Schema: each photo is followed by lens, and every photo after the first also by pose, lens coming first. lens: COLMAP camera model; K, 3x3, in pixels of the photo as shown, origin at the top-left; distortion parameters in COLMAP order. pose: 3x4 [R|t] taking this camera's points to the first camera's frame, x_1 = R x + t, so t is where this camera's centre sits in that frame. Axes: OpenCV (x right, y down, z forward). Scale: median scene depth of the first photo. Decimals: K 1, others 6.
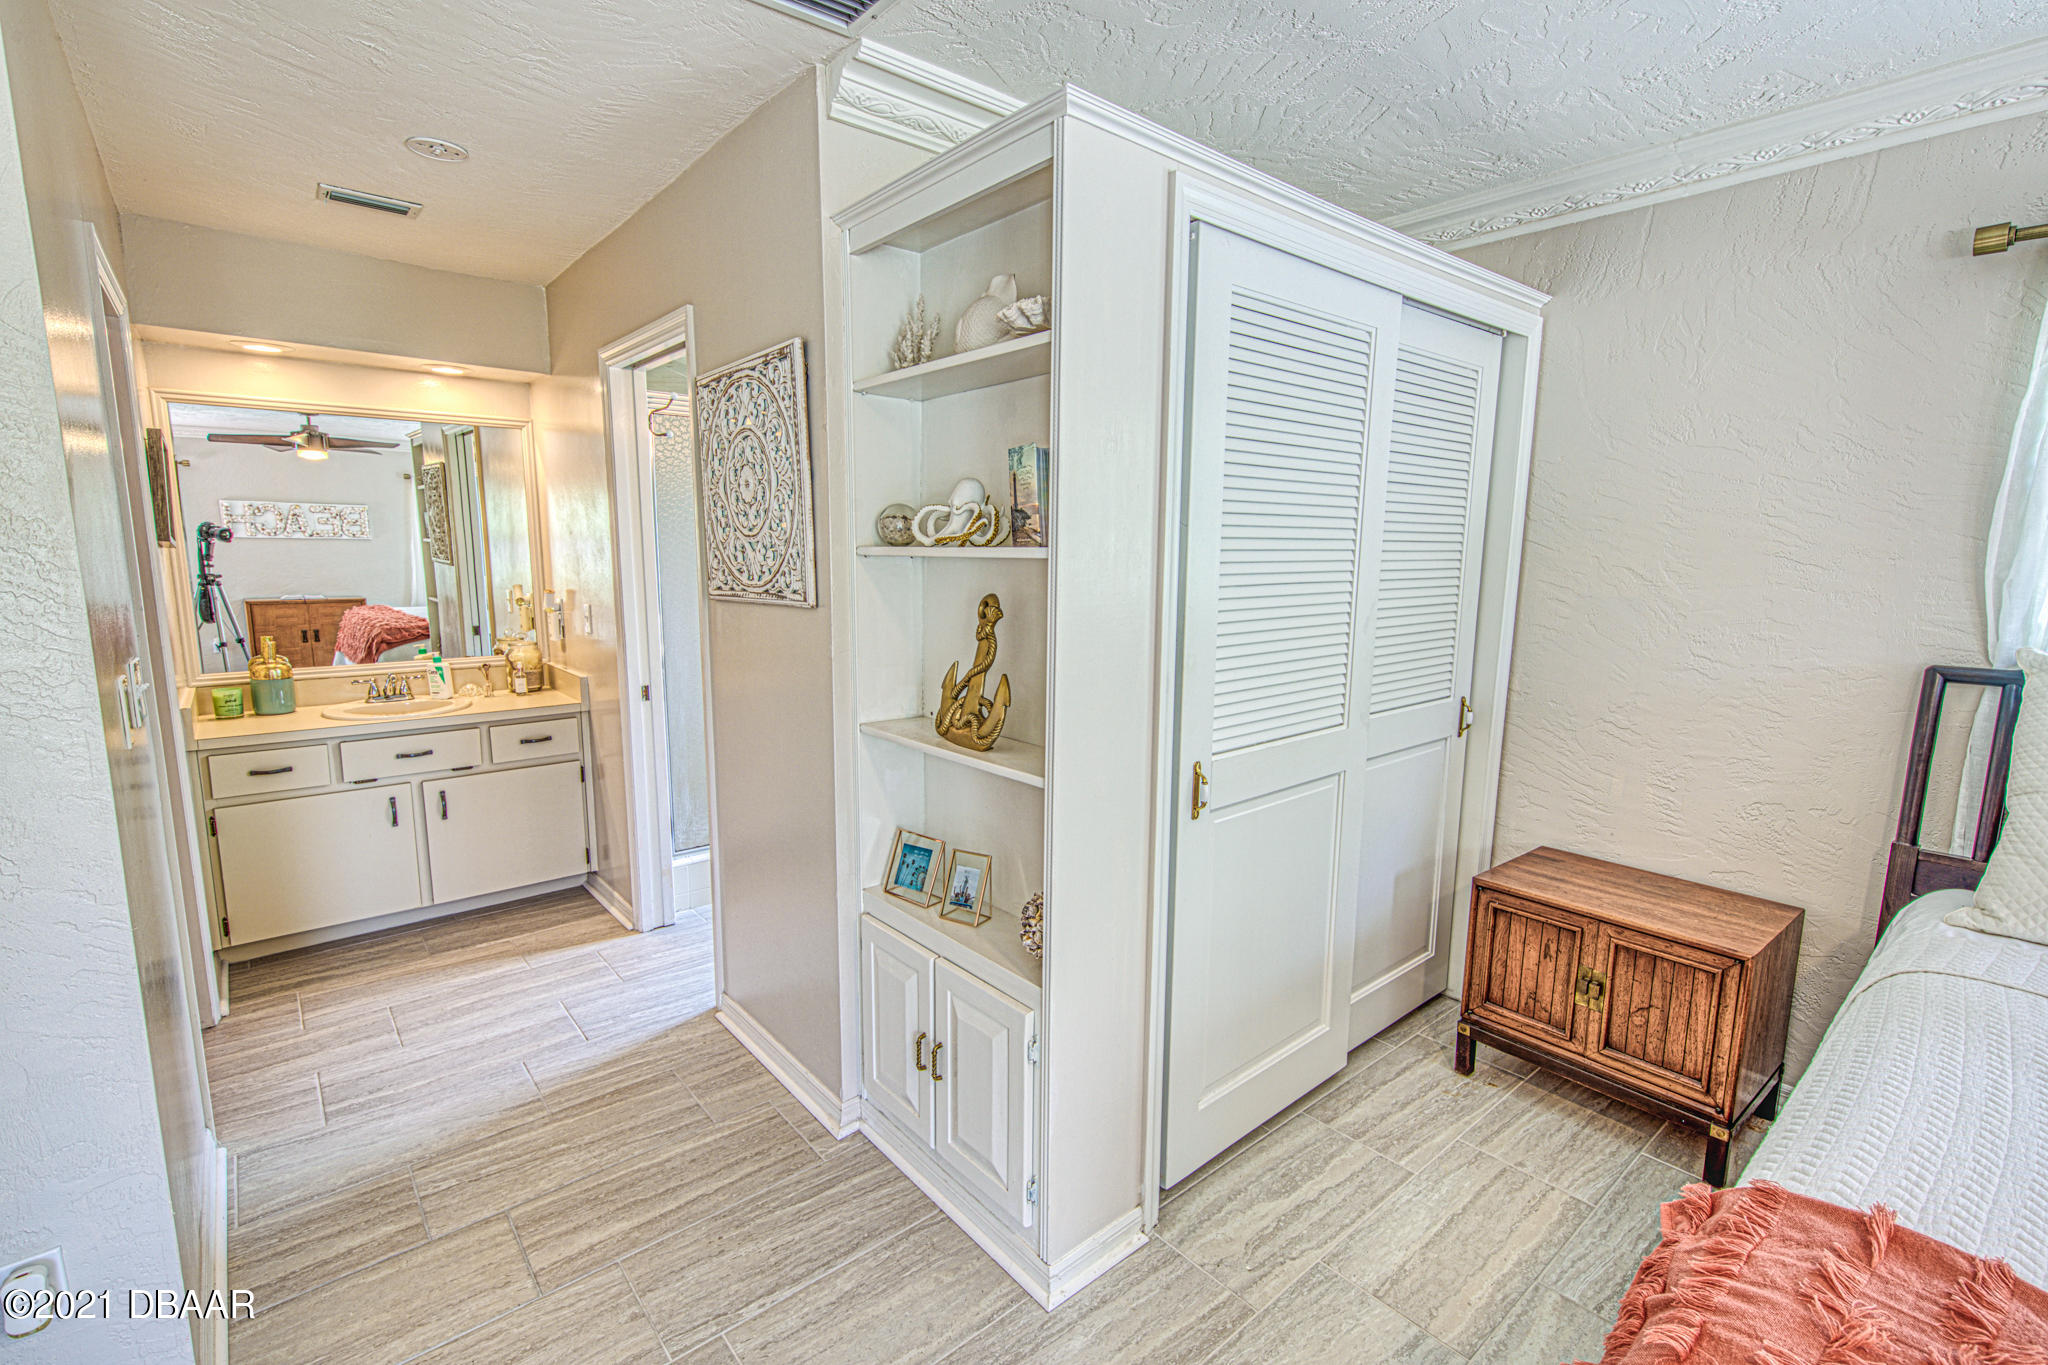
lens RADIAL K [[883.9, 0, 1014.1], [0, 883.9, 683.1], [0, 0, 1]] dist [0.016130, -0.005750]
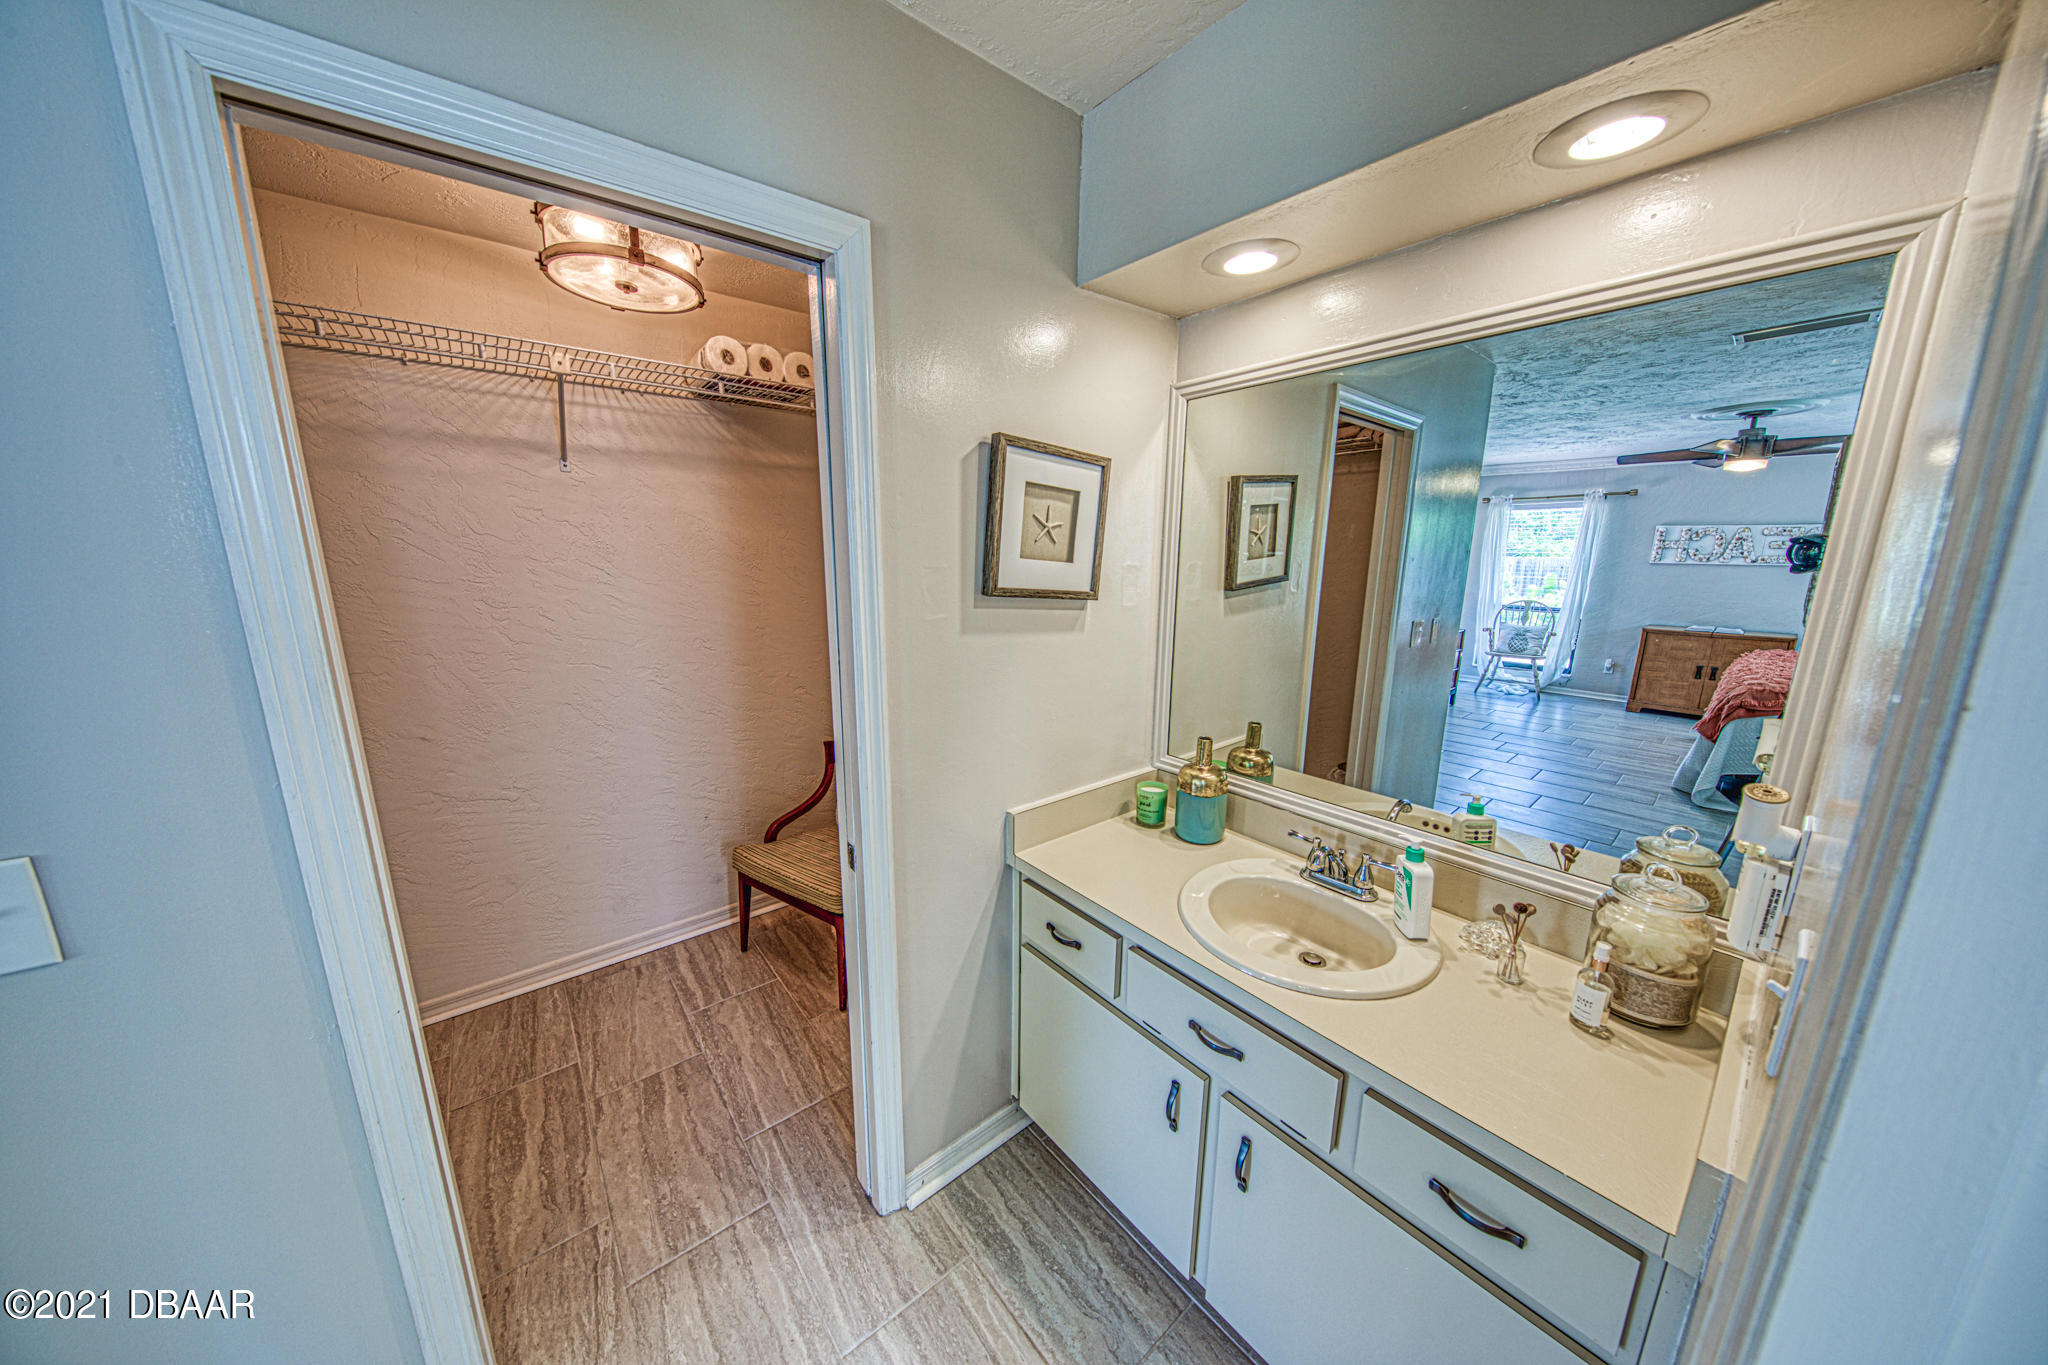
lens RADIAL K [[644.2, 0, 1017.9], [0, 644.2, 686.4], [0, 0, 1]] dist [0.007803, -0.005734]
pose [[-0.020005, 0.198135, -0.979971, -0.531004], [-0.161692, 0.966623, 0.198737, -0.239683], [0.986638, 0.162430, 0.012700, 1.261206]]
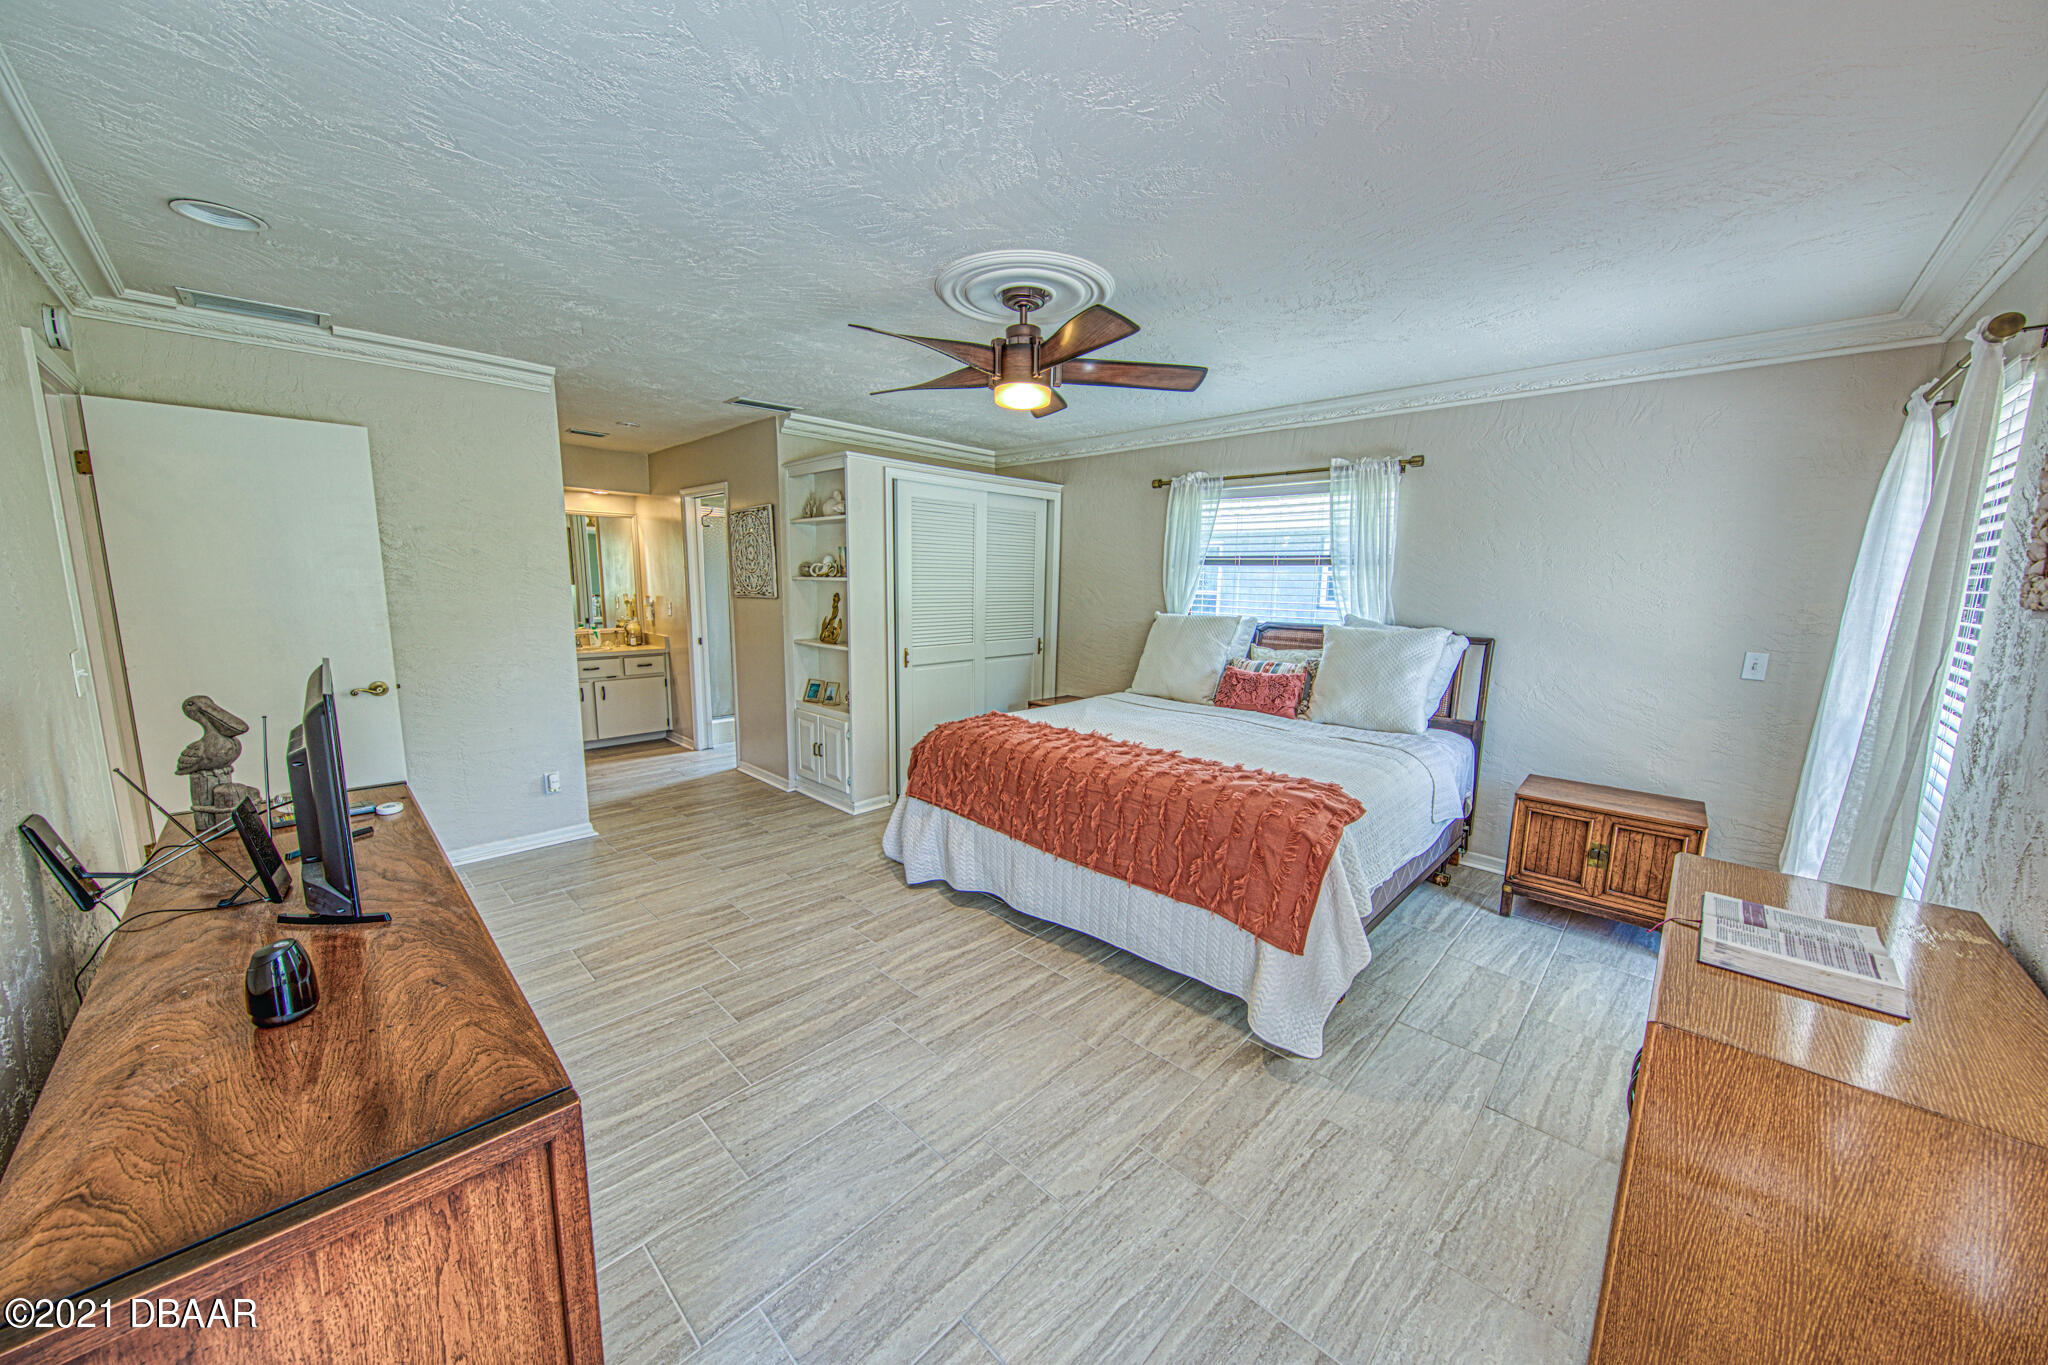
lens RADIAL K [[710.9, 0, 1024.0], [0, 710.9, 682.5], [0, 0, 1]] dist [0.001254, 0.000022]
pose [[0.994719, -0.007119, 0.102390, 0.305993], [0.007238, 0.999974, -0.000782, 0.180388], [-0.102381, 0.001519, 0.994744, -1.259016]]
